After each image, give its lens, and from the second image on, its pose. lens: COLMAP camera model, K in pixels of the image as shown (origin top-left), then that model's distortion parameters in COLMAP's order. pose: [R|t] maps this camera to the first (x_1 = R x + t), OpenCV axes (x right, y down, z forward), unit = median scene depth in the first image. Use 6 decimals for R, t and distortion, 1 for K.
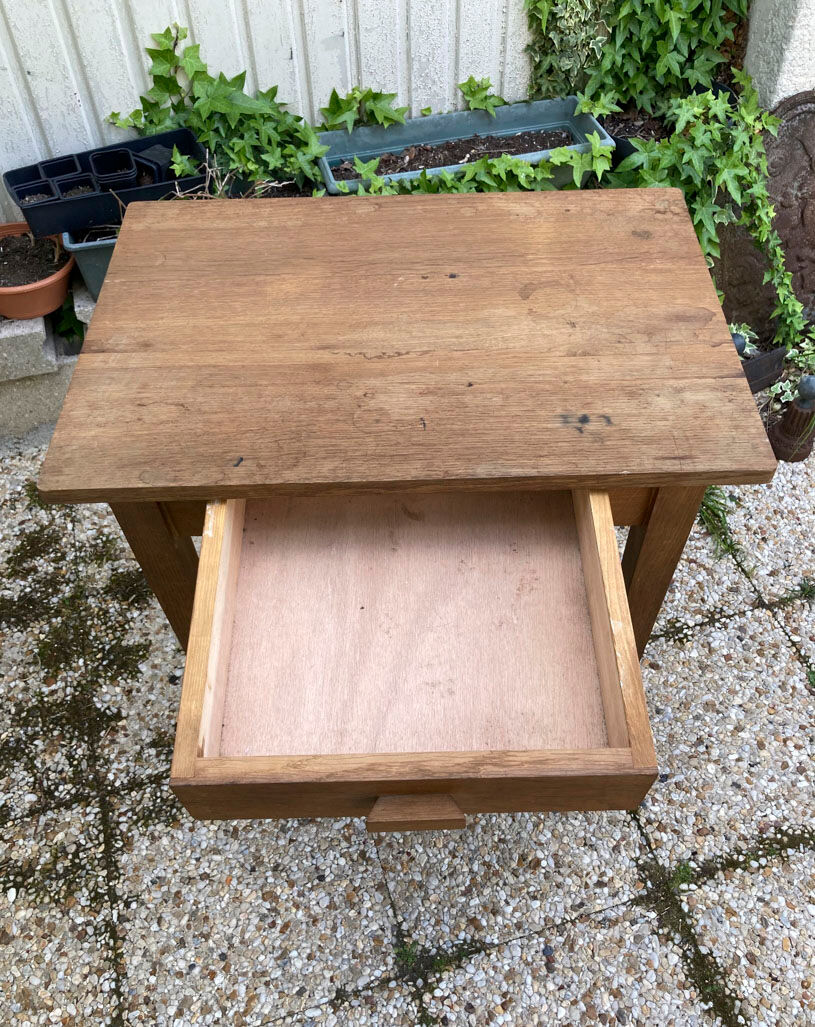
lens RADIAL K [[897.6, 0, 427.0], [0, 897.6, 519.2], [0, 0, 1]] dist [0.009021, 0.030392]
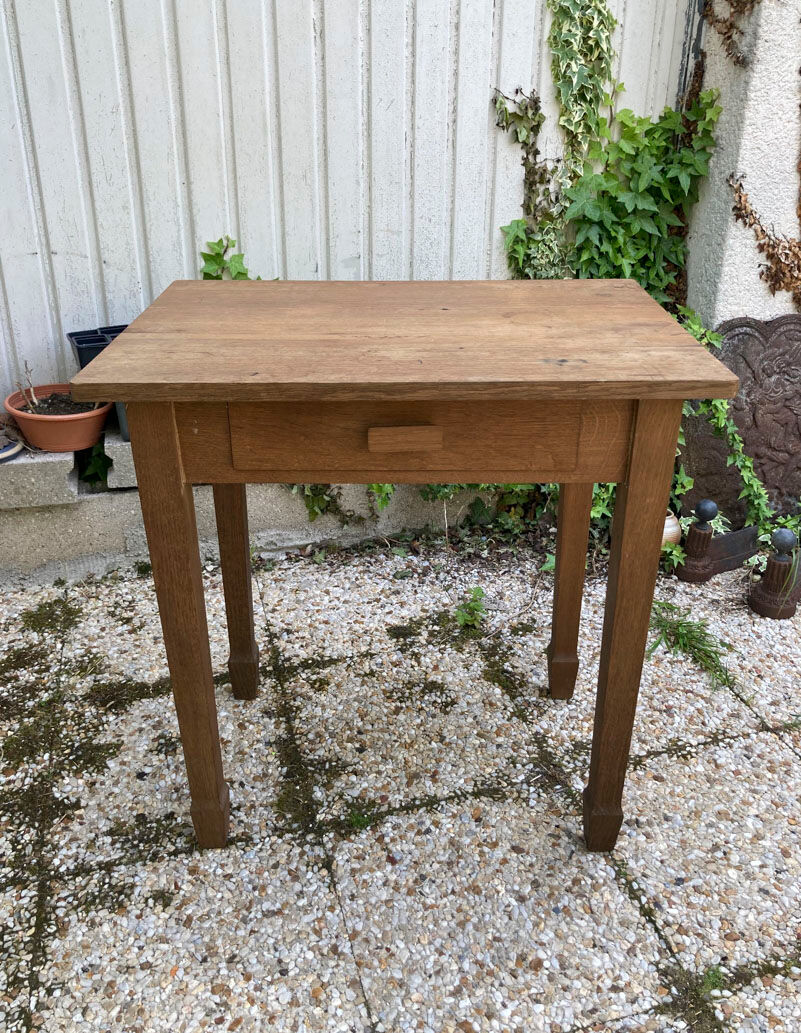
lens RADIAL K [[883.2, 0, 413.4], [0, 883.2, 482.8], [0, 0, 1]] dist [0.019736, 0.016183]
pose [[0.999669, 0.023362, -0.010794, 0.002133], [-0.025732, 0.900528, -0.434036, 0.287548], [-0.000419, 0.434170, 0.900831, 0.039151]]
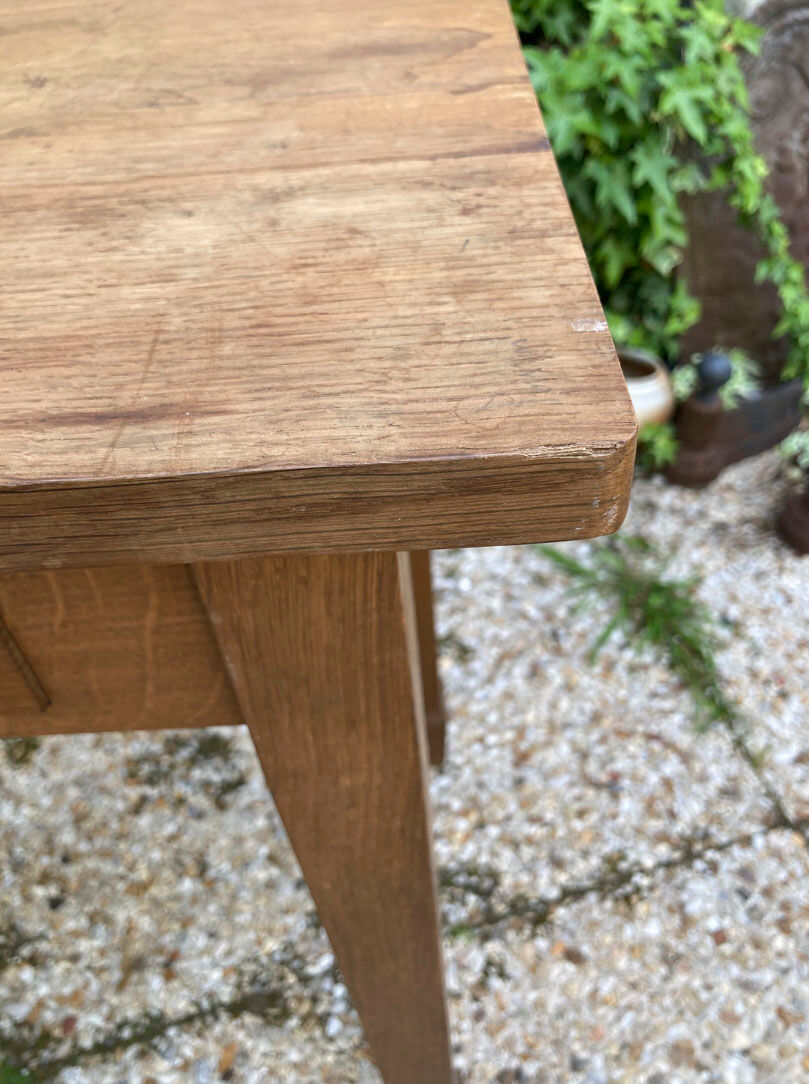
lens RADIAL K [[928.4, 0, 404.4], [0, 928.4, 534.8], [0, 0, 1]] dist [0.014113, -0.016681]
pose [[0.998198, -0.026657, -0.053757, 0.188671], [0.019718, 0.991872, -0.125702, -0.008765], [0.056671, 0.124416, 0.990610, 0.435140]]
